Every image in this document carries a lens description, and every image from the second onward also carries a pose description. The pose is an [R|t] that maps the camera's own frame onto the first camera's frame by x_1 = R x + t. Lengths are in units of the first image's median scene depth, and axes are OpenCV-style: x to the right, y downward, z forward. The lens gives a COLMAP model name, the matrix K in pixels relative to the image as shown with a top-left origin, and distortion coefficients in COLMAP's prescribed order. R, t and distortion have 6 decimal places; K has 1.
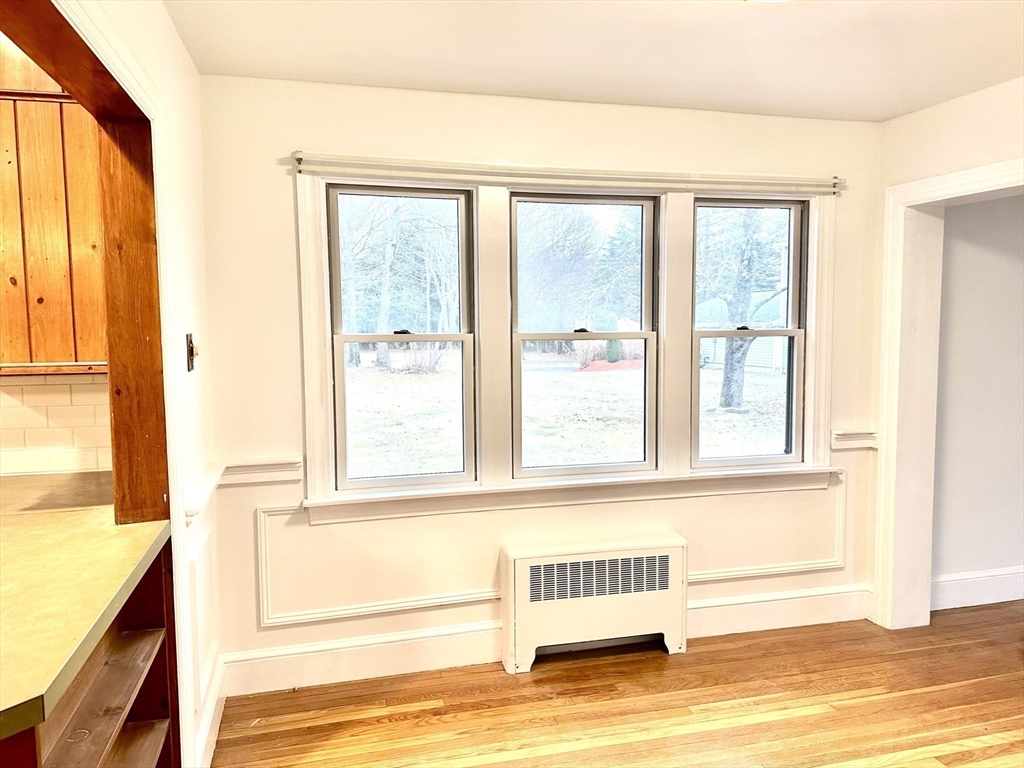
lens RADIAL K [[774.3, 0, 512.0], [0, 774.3, 384.0], [0, 0, 1]] dist [0.122302, -0.190857]
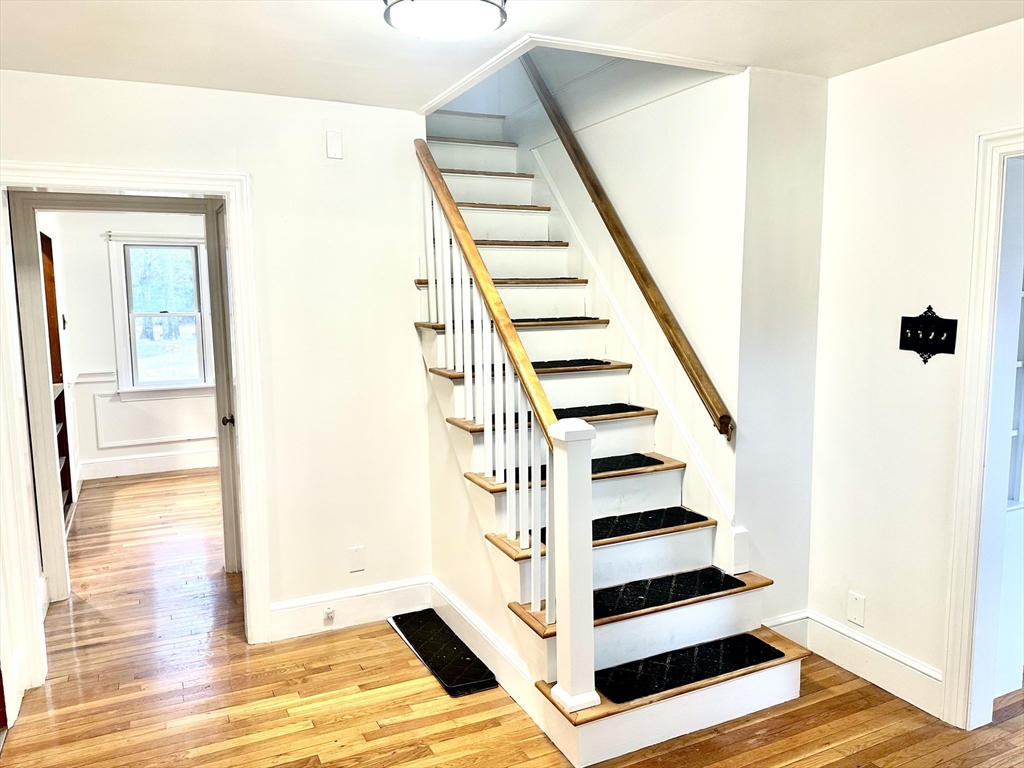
lens RADIAL K [[744.8, 0, 512.0], [0, 744.8, 384.0], [0, 0, 1]] dist [0.150014, -0.264140]
pose [[0.977639, -0.024524, 0.208856, 0.365468], [0.016466, 0.999055, 0.040236, 0.065302], [-0.209646, -0.035897, 0.977118, -1.297535]]
